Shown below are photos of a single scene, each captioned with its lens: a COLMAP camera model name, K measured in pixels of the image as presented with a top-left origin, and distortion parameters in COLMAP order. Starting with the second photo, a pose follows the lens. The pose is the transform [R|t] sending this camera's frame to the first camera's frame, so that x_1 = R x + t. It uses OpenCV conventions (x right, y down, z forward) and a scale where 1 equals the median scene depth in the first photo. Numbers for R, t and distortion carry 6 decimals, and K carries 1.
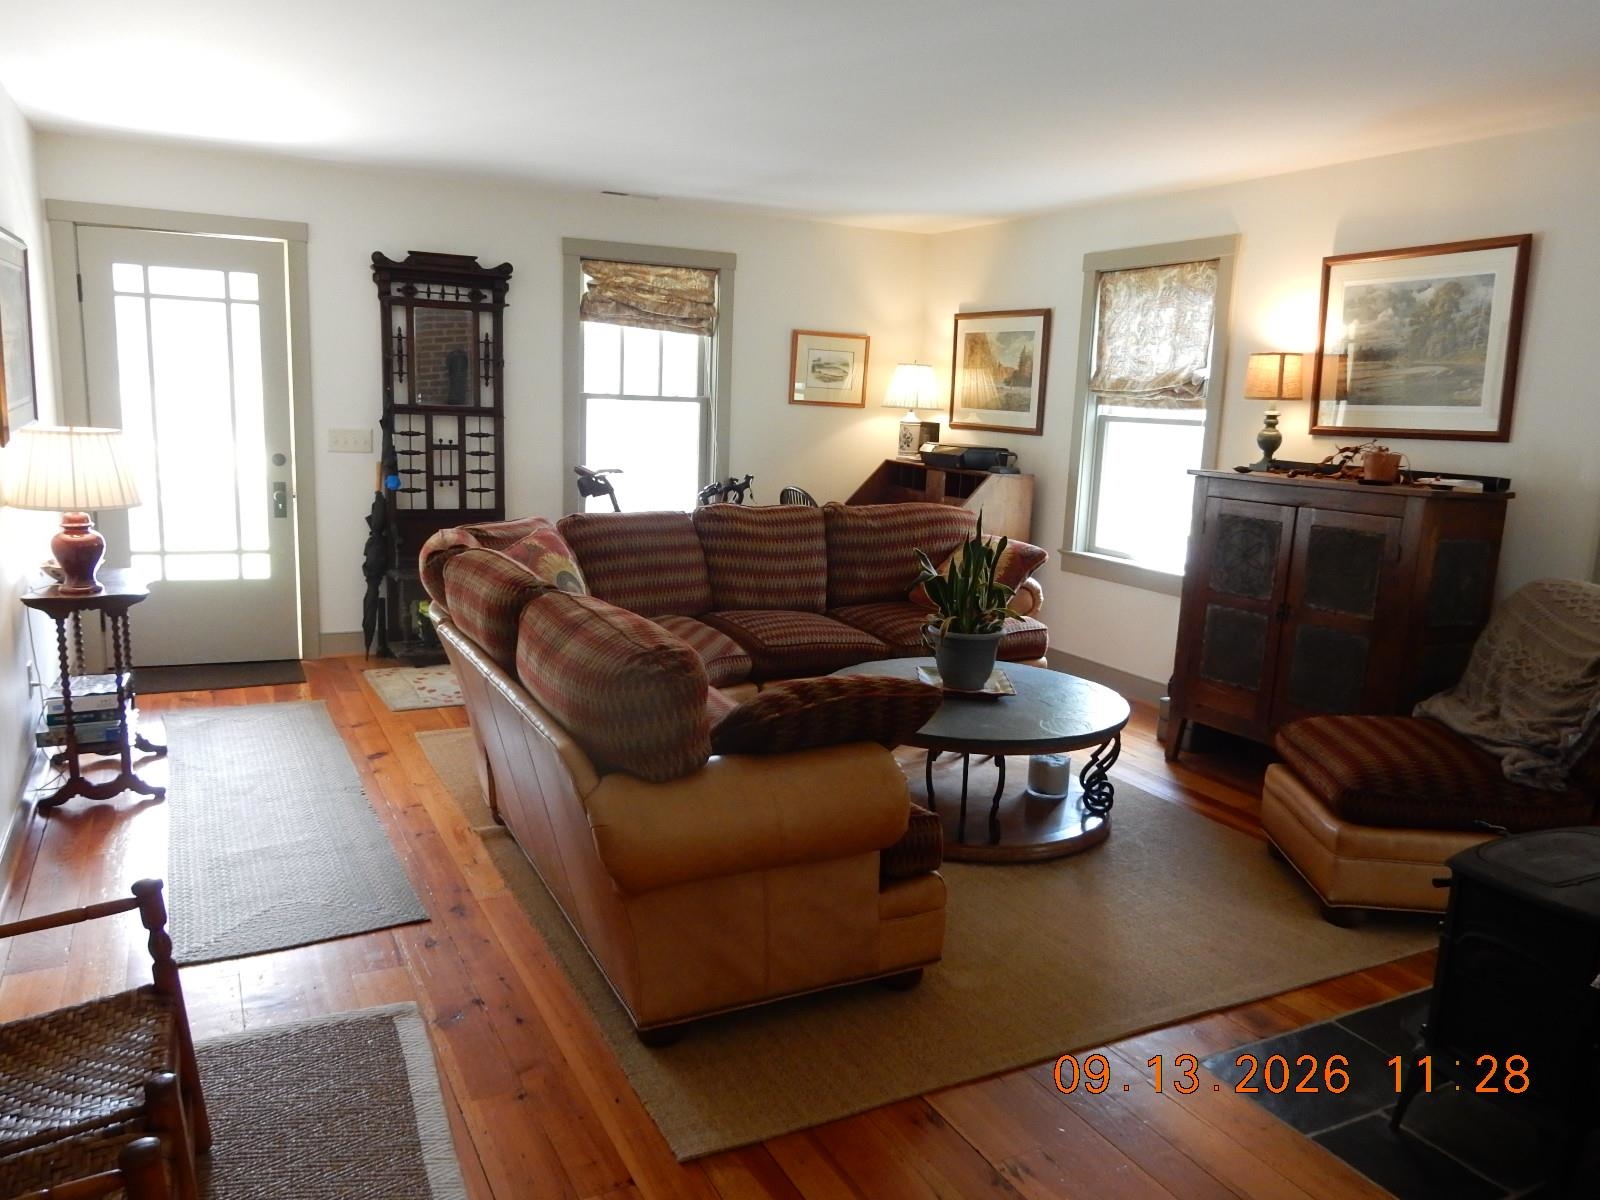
lens RADIAL K [[1168.0, 0, 788.3], [0, 1168.0, 600.0], [0, 0, 1]] dist [-0.014502, 0.012569]
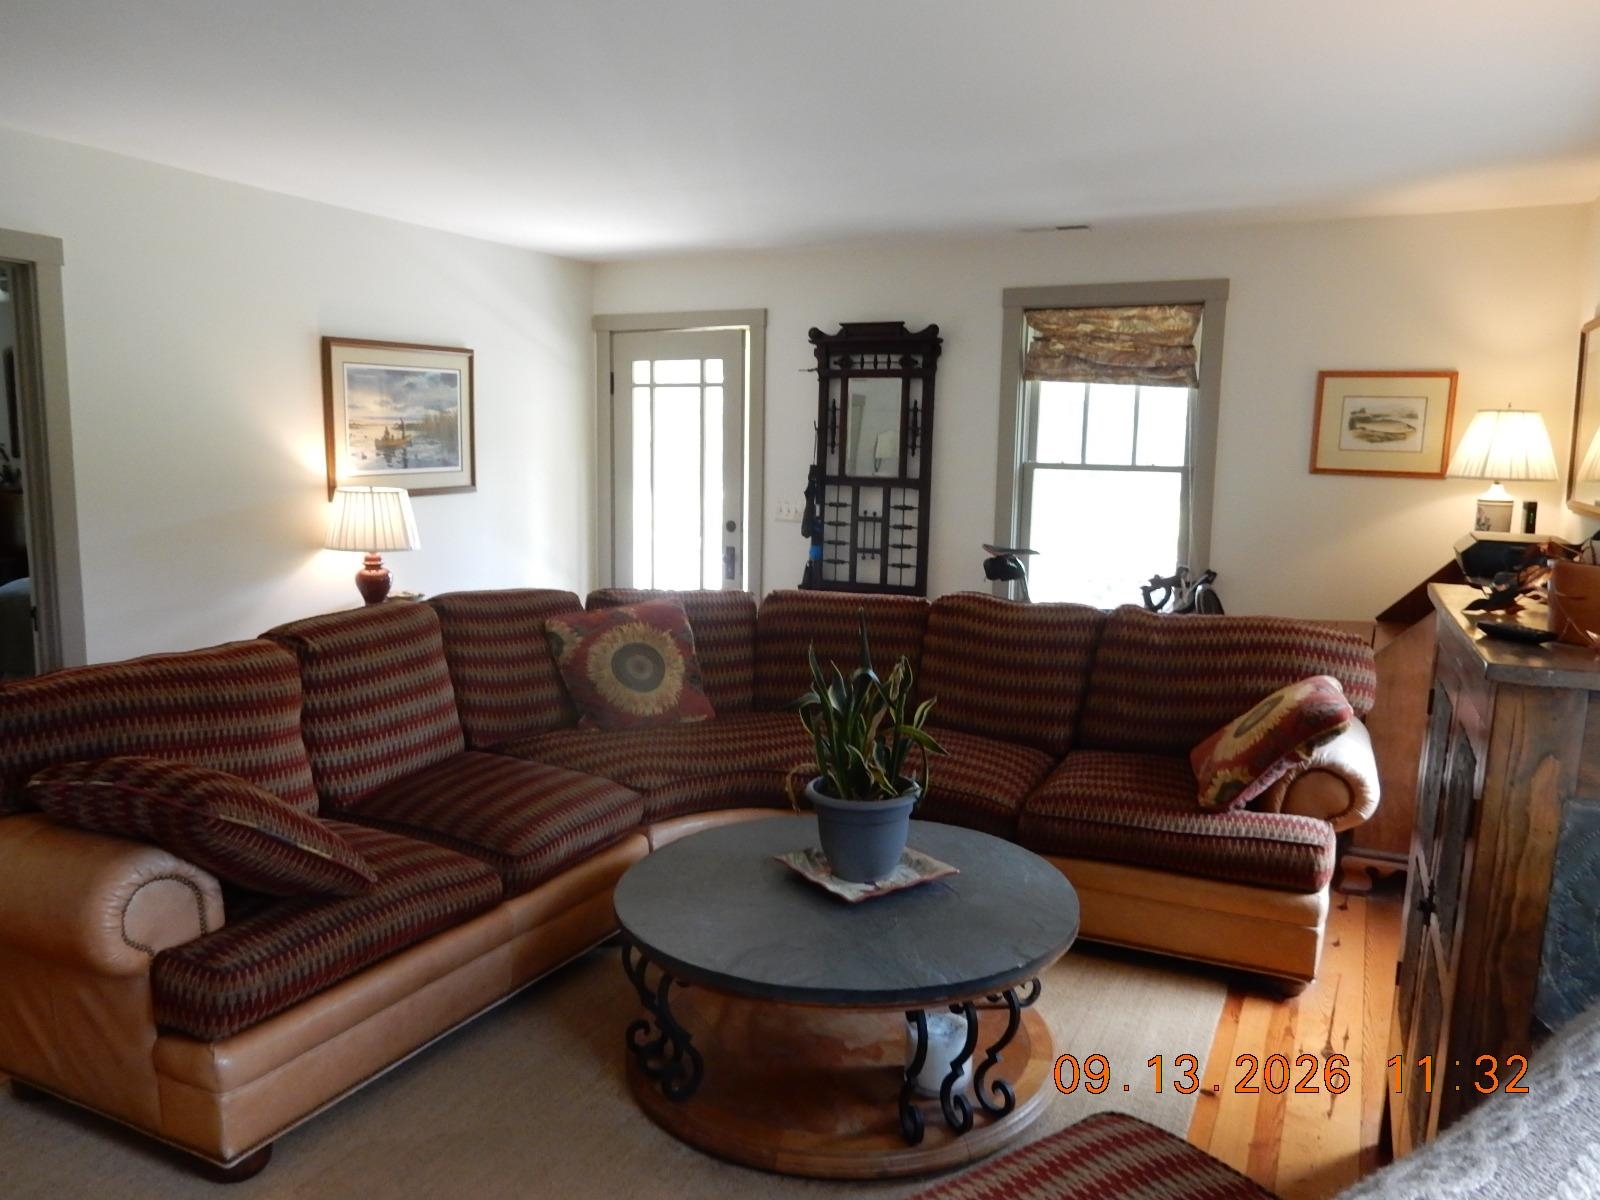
lens RADIAL K [[1168.0, 0, 793.1], [0, 1168.0, 600.9], [0, 0, 1]] dist [-0.014502, 0.012569]
pose [[0.596354, 0.077047, -0.799016, 0.444261], [-0.135307, 0.990789, -0.005448, -0.049369], [0.791236, 0.111362, 0.601286, 0.369493]]
